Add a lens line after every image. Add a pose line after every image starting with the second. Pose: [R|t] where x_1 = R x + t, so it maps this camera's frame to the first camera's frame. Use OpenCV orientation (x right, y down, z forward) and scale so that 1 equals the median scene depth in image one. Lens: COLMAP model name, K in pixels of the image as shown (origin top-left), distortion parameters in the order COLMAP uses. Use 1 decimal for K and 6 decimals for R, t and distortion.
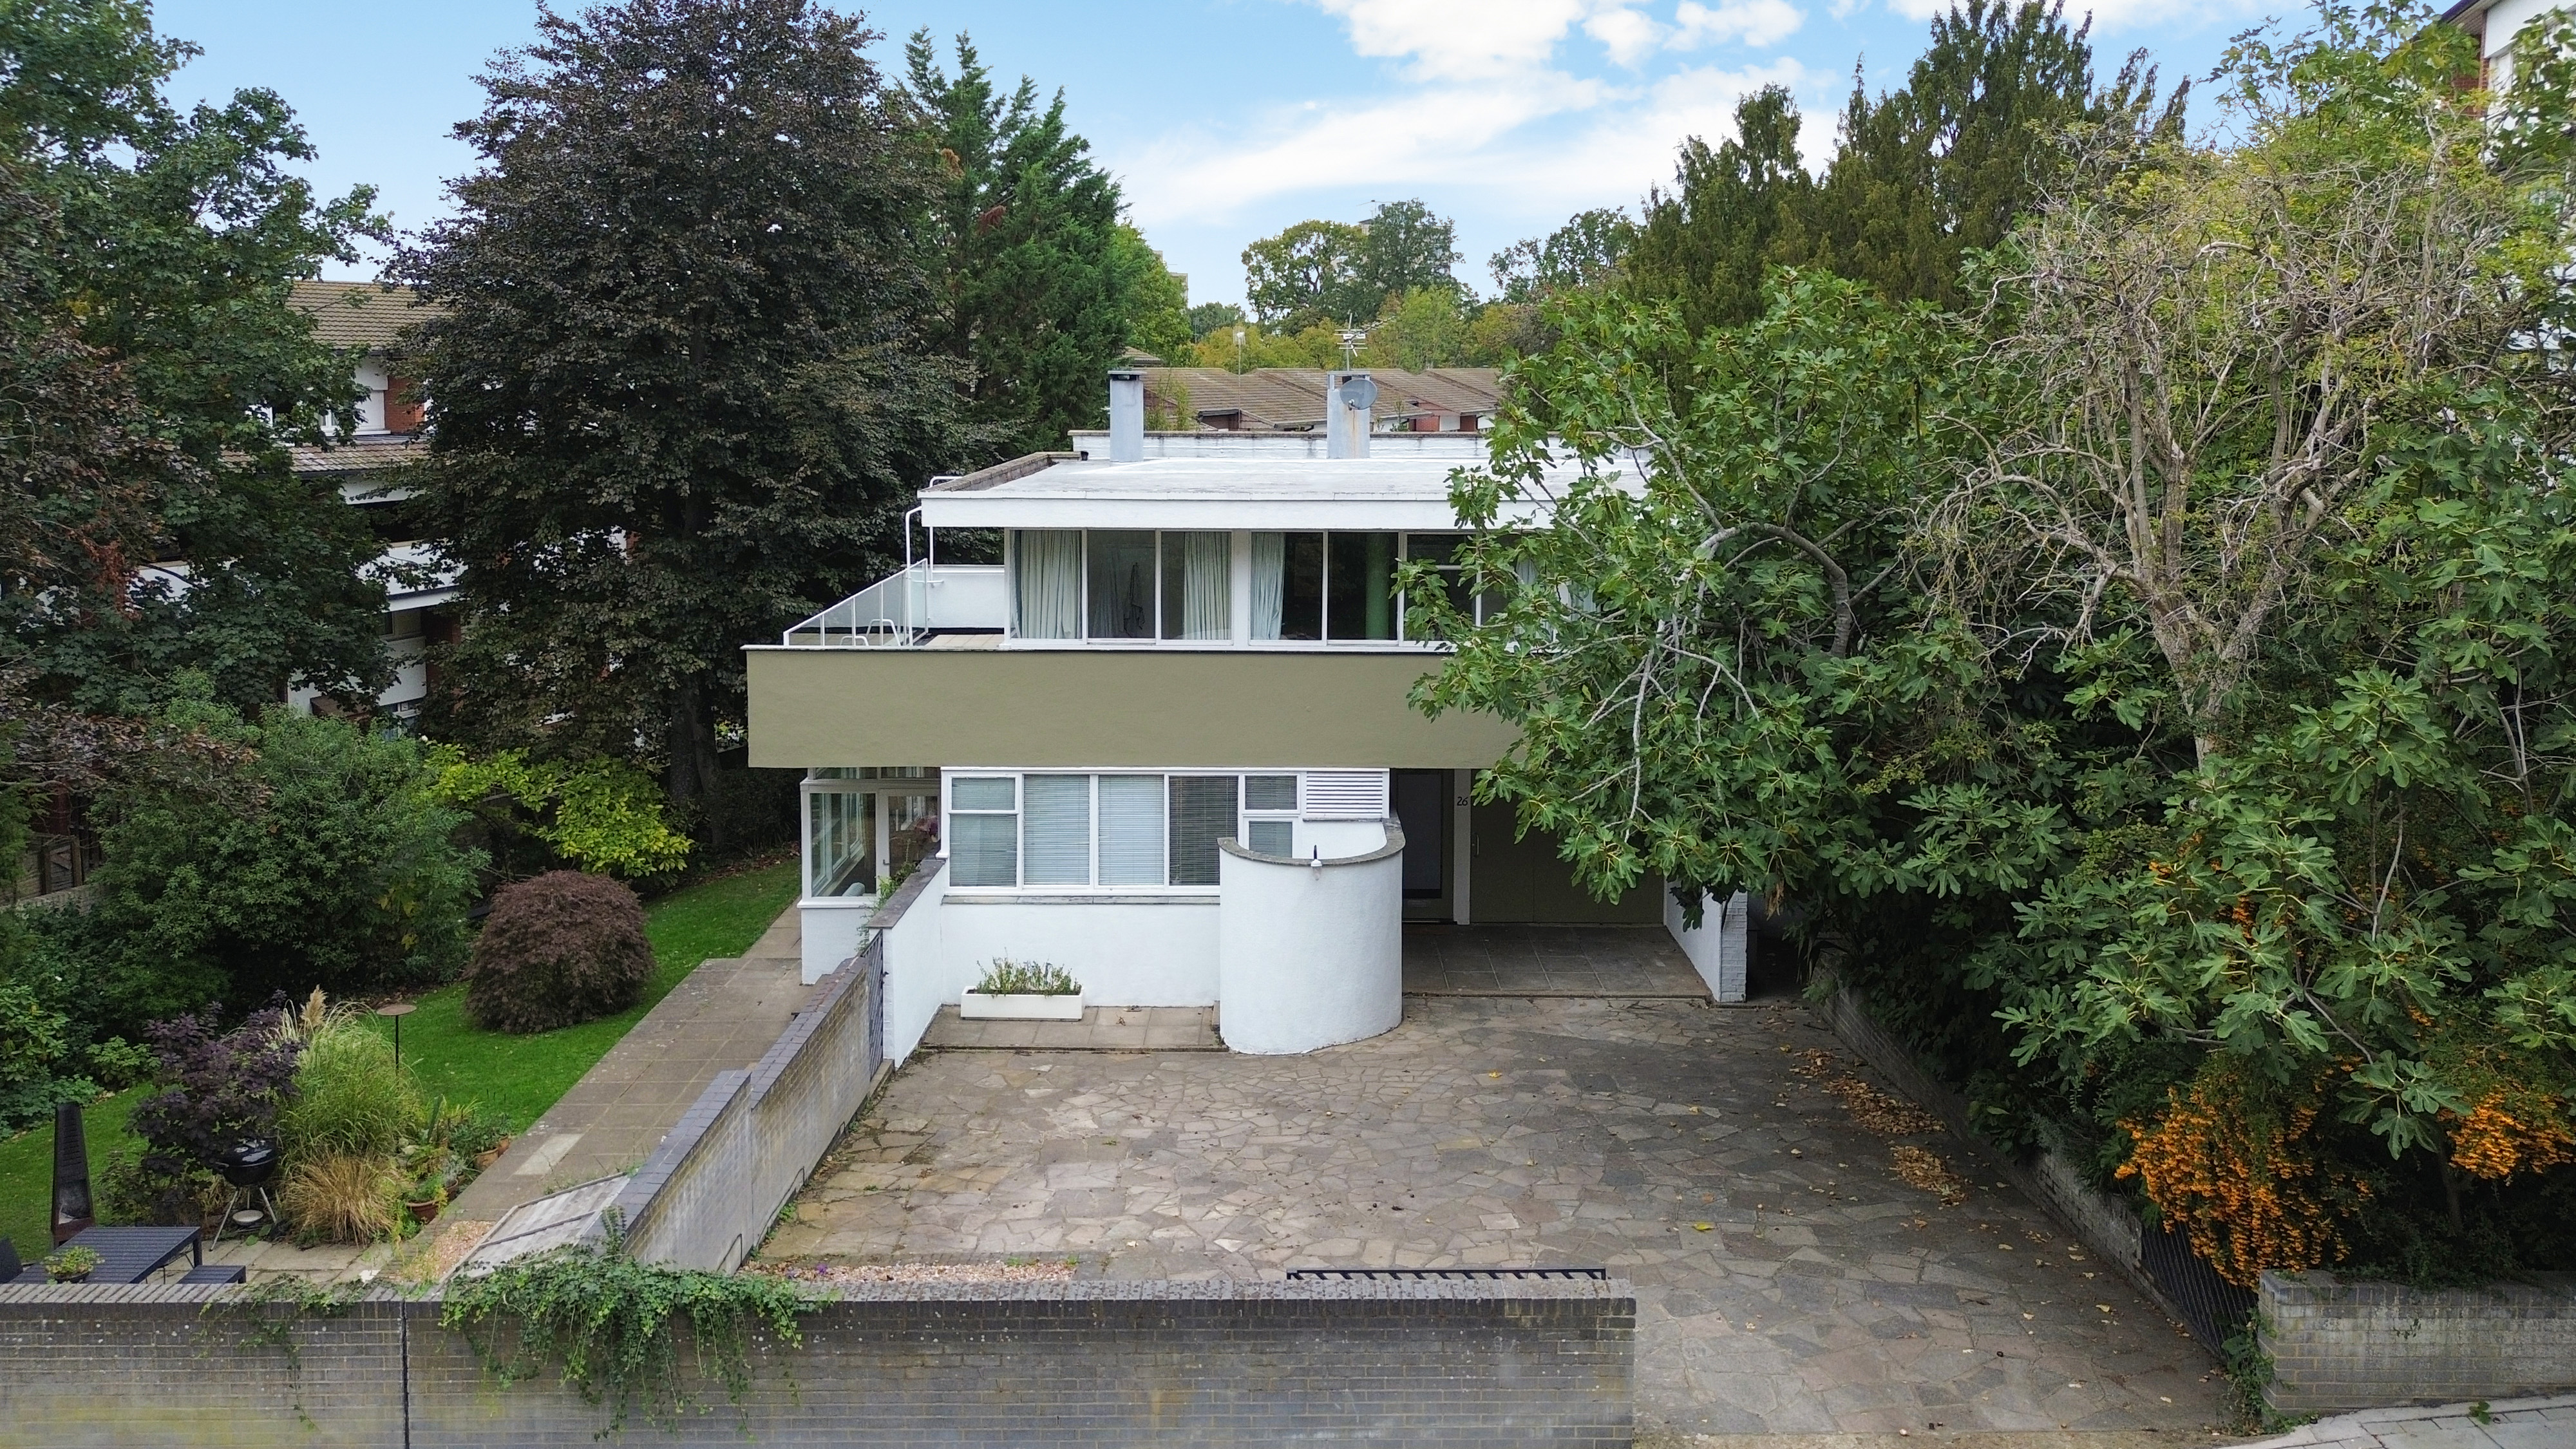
lens RADIAL K [[1832.6, 0, 1281.3], [0, 1832.6, 572.5], [0, 0, 1]] dist [0.069684, -0.001260]
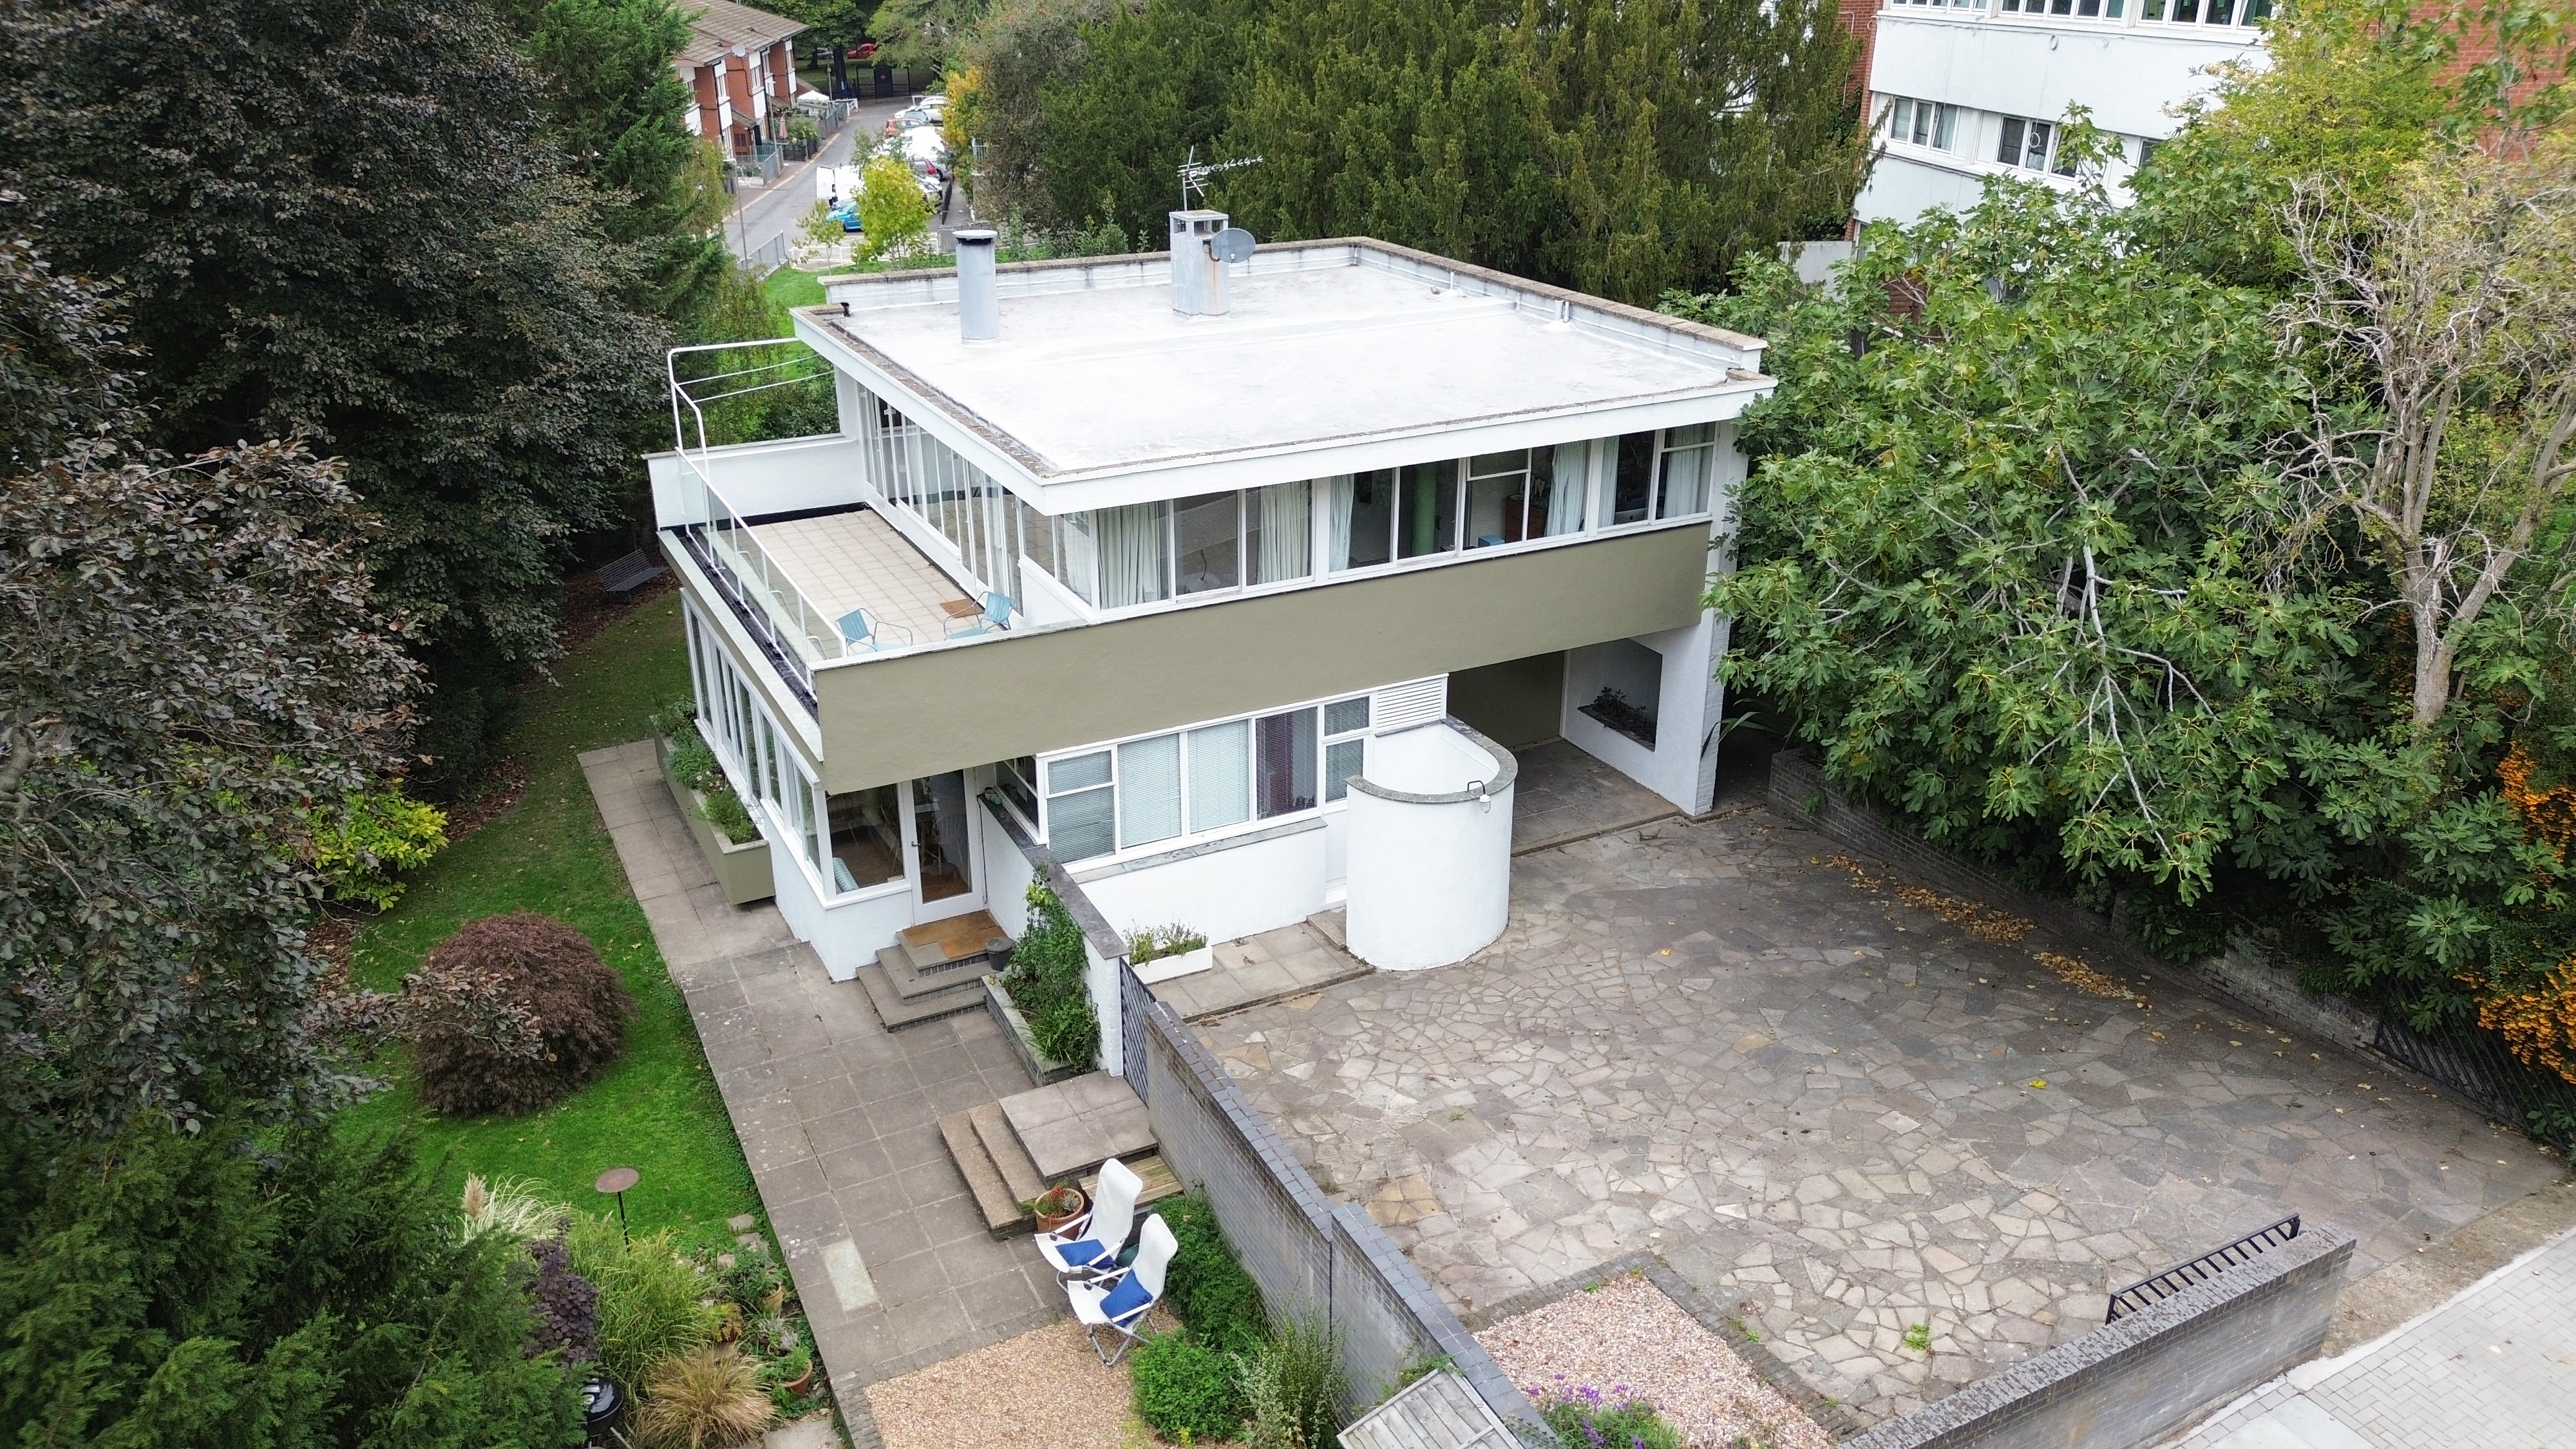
lens RADIAL K [[1780.8, 0, 1271.6], [0, 1780.8, 725.3], [0, 0, 1]] dist [0.089978, -0.083303]
pose [[0.891255, -0.182156, 0.415312, -0.451907], [0.055520, 0.952724, 0.298721, -0.170696], [-0.450092, -0.243178, 0.859233, 0.178708]]
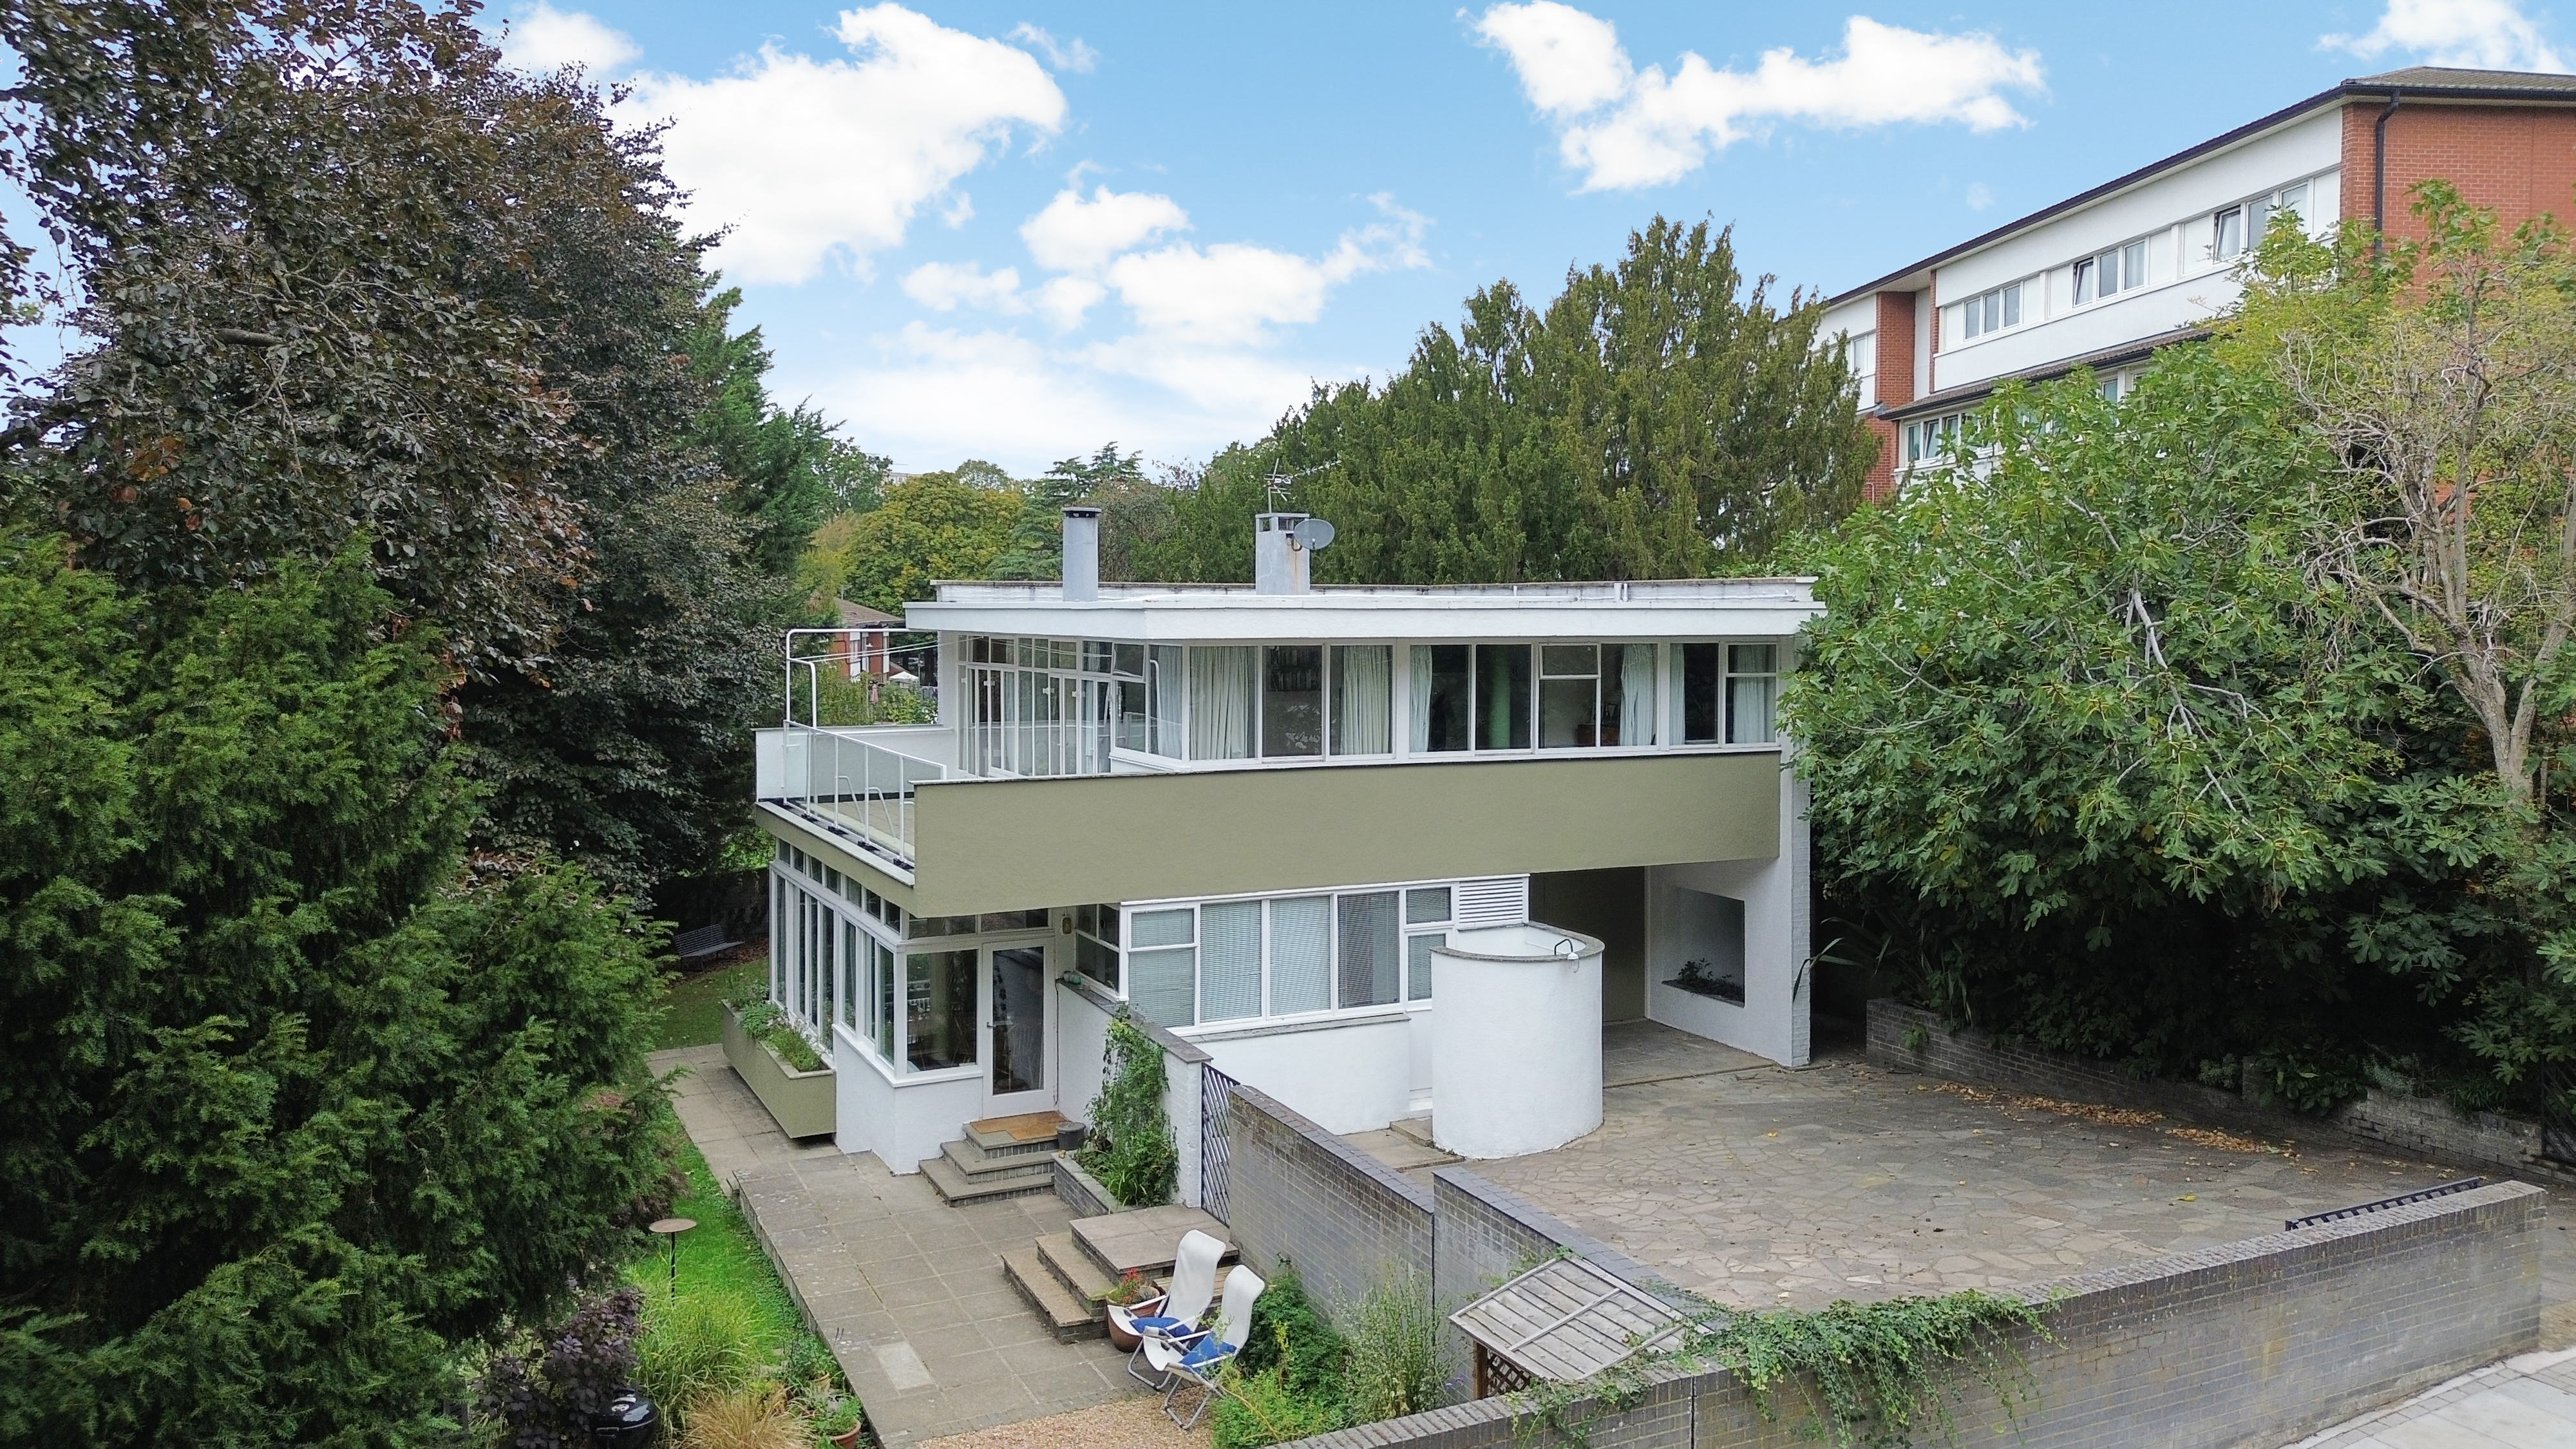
lens RADIAL K [[1799.2, 0, 1271.6], [0, 1799.2, 669.8], [0, 0, 1]] dist [0.071843, -0.058555]
pose [[0.905066, -0.019873, 0.424807, -0.502216], [0.050920, 0.996785, -0.061856, 0.049069], [-0.422212, 0.077615, 0.903168, 0.137323]]
